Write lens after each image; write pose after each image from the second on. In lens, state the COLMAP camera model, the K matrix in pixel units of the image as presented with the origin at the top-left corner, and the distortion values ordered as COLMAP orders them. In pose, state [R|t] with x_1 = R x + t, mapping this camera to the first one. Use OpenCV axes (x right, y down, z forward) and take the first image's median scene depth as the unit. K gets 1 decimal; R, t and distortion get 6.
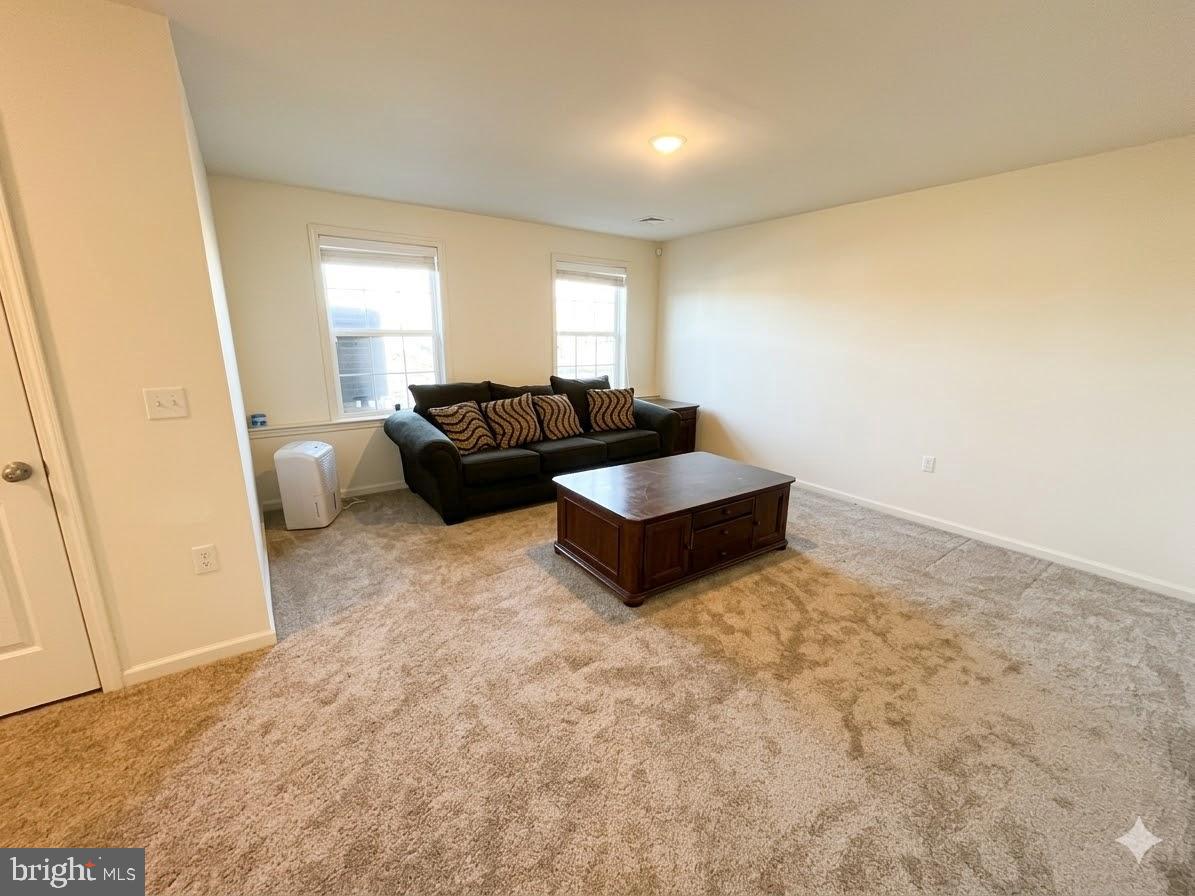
lens RADIAL K [[474.9, 0, 594.8], [0, 474.9, 442.6], [0, 0, 1]] dist [-0.000201, 0.000084]
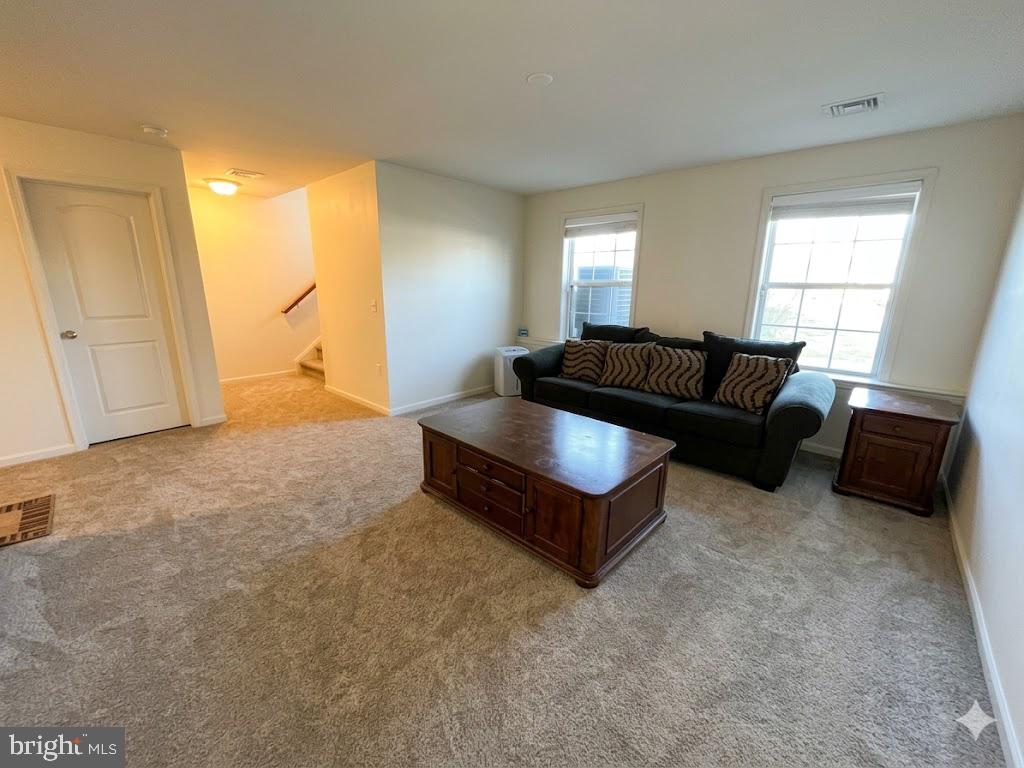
lens RADIAL K [[407.0, 0, 509.9], [0, 407.0, 384.9], [0, 0, 1]] dist [-0.000201, 0.000084]
pose [[0.203104, 0.233418, -0.950928, 0.600346], [-0.227403, 0.955861, 0.186059, -0.101331], [0.952385, 0.178454, 0.247220, 0.464399]]
